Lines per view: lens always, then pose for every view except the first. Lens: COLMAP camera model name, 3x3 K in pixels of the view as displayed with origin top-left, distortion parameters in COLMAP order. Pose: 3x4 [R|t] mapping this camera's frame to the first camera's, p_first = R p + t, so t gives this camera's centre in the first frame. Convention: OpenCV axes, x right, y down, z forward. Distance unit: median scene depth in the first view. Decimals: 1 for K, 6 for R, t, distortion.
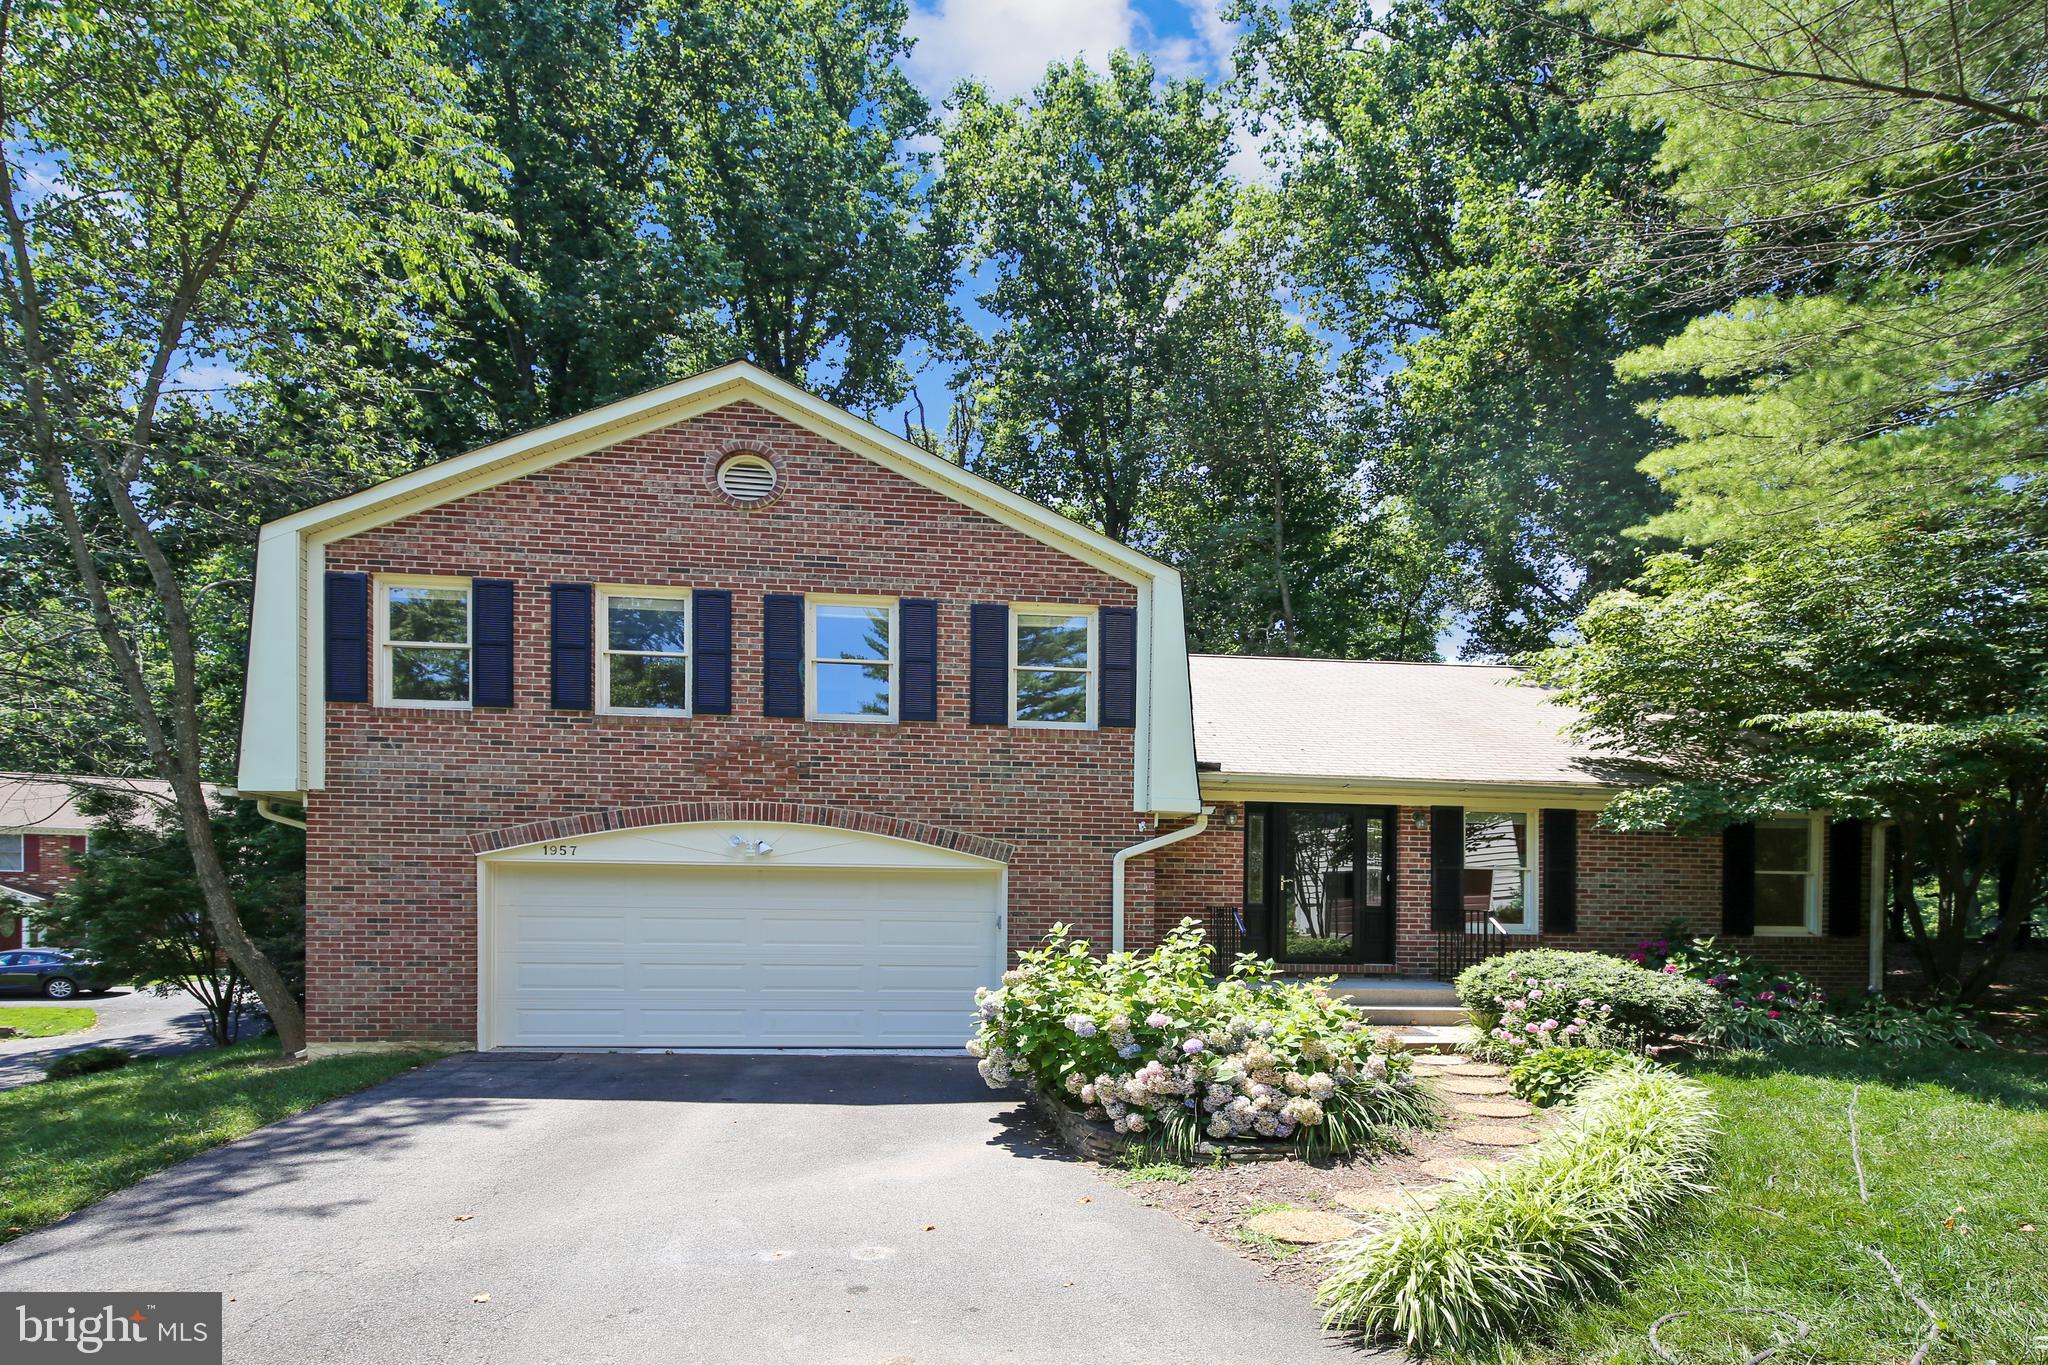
lens RADIAL K [[771.4, 0, 1023.1], [0, 771.4, 816.4], [0, 0, 1]] dist [0.001165, -0.000131]
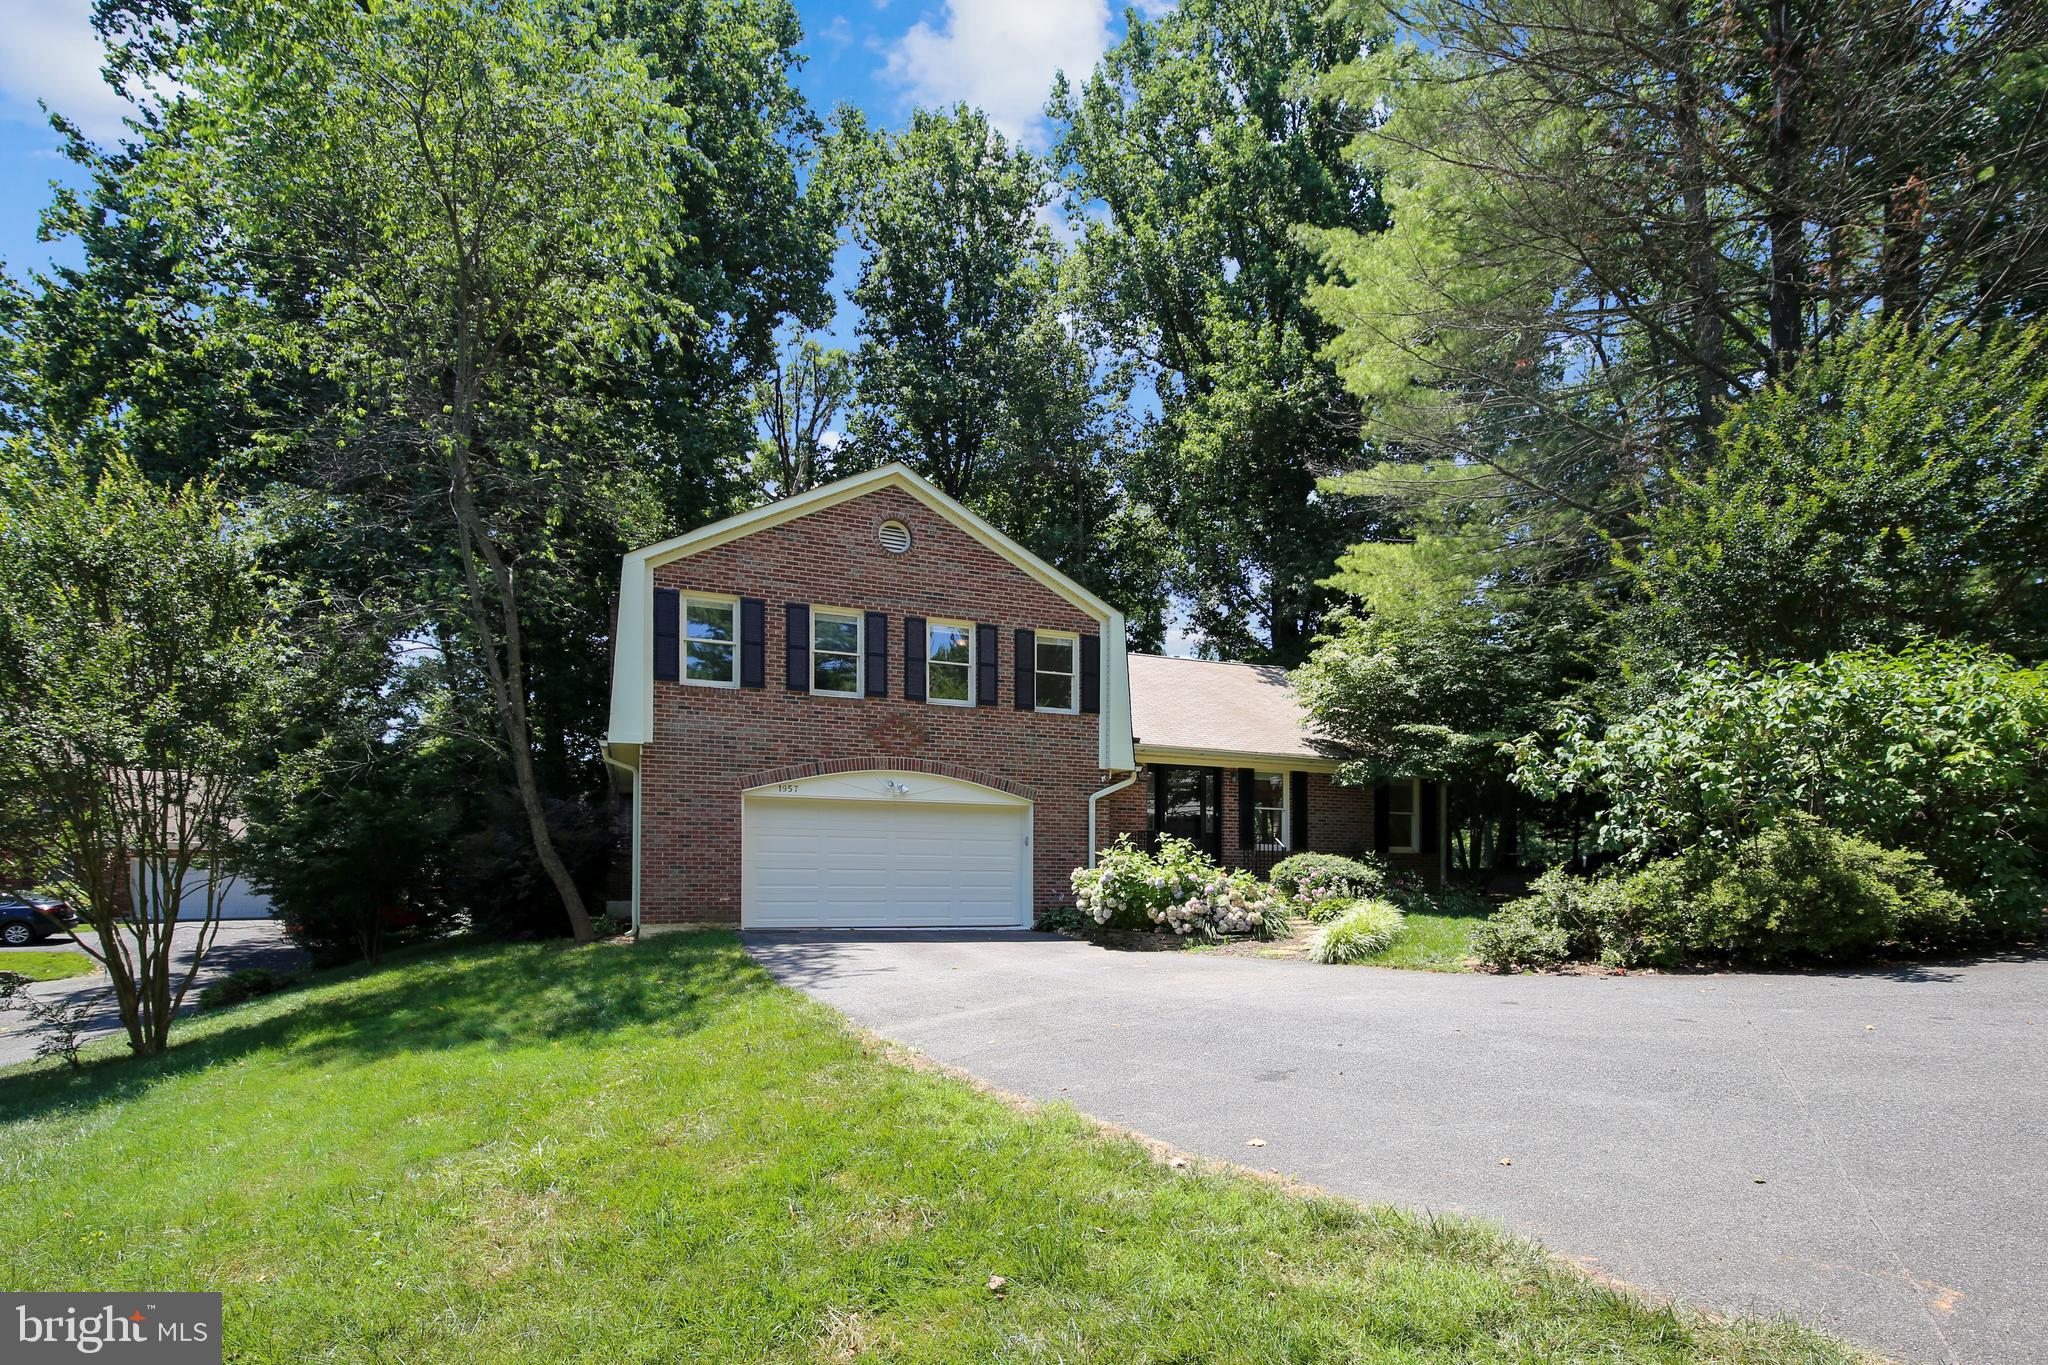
lens RADIAL K [[950.9, 0, 1041.0], [0, 950.9, 689.4], [0, 0, 1]] dist [0.001935, 0.000189]
pose [[0.900790, 0.057454, 0.430438, -0.860377], [-0.024393, 0.996339, -0.081942, -0.005905], [-0.433570, 0.063313, 0.898893, -0.727289]]
